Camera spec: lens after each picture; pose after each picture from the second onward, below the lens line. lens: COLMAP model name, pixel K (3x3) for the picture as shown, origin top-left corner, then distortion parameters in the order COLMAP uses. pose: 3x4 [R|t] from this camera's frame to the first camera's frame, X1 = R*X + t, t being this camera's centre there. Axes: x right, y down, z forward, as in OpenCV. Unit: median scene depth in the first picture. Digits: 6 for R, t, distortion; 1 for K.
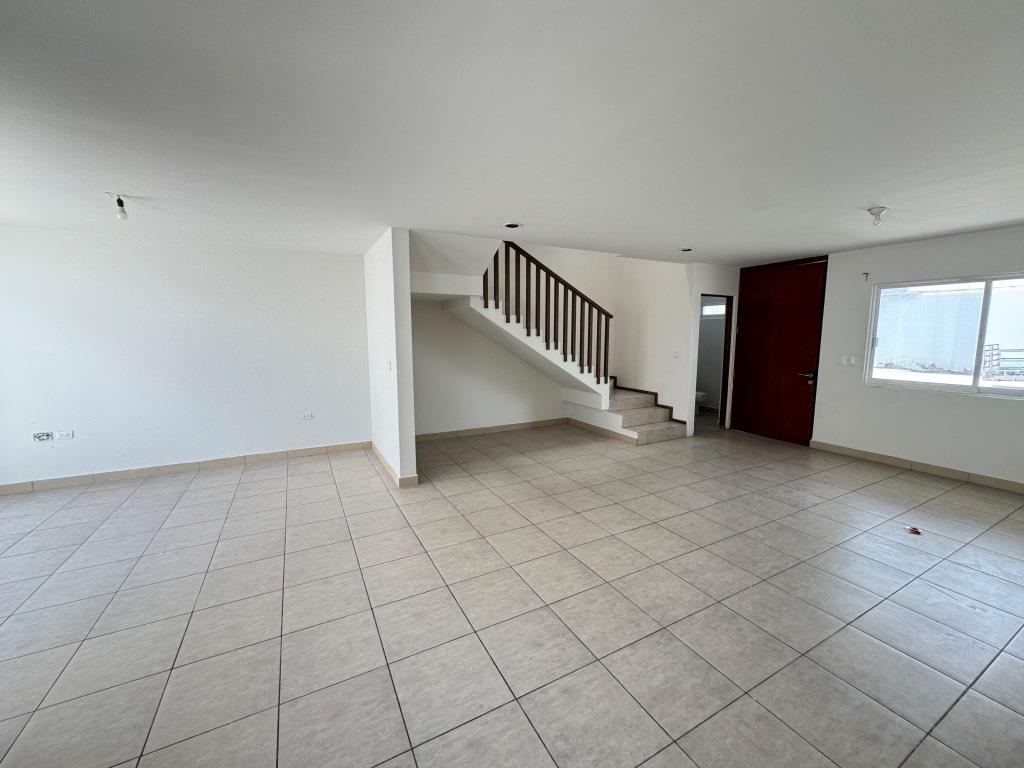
lens RADIAL K [[408.1, 0, 511.6], [0, 408.1, 383.1], [0, 0, 1]] dist [0.000808, -0.000495]
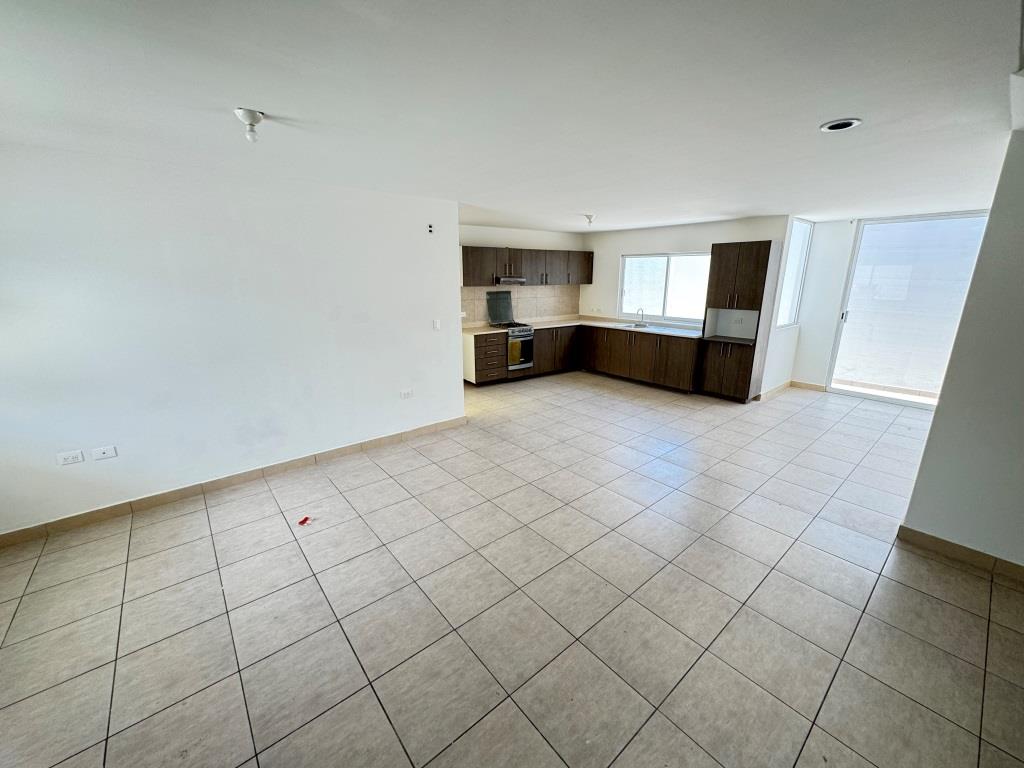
lens RADIAL K [[408.1, 0, 509.4], [0, 408.1, 382.9], [0, 0, 1]] dist [0.000808, -0.000495]
pose [[-0.979881, 0.052241, -0.192627, 0.913406], [-0.023059, 0.929040, 0.369261, -0.394066], [0.198248, 0.366273, -0.909143, 2.434879]]
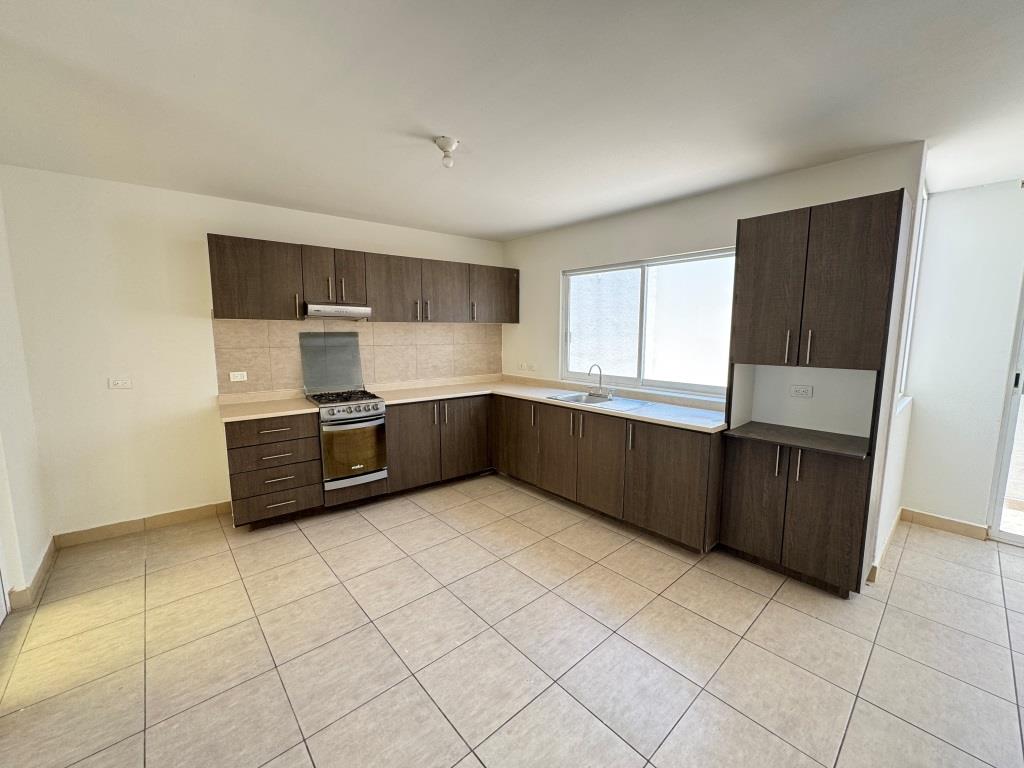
lens RADIAL K [[408.1, 0, 511.0], [0, 408.1, 383.3], [0, 0, 1]] dist [0.000808, -0.000495]
pose [[-0.972863, 0.027312, -0.229765, 0.076697], [-0.029986, 0.969752, 0.242243, -0.127391], [0.229431, 0.242559, -0.942617, 1.172973]]
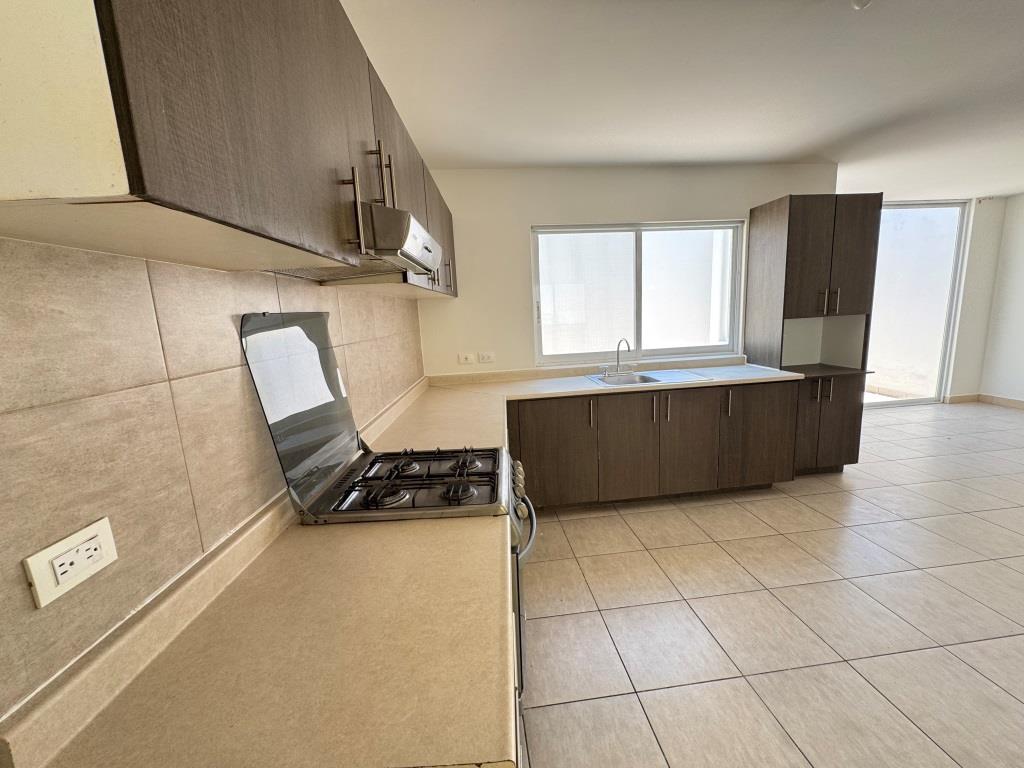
lens RADIAL K [[408.1, 0, 514.4], [0, 408.1, 381.4], [0, 0, 1]] dist [0.000808, -0.000495]
pose [[-0.371484, 0.175227, -0.911754, 0.777226], [-0.063474, 0.974937, 0.213232, 0.037177], [0.926267, 0.137085, -0.351052, -0.042348]]
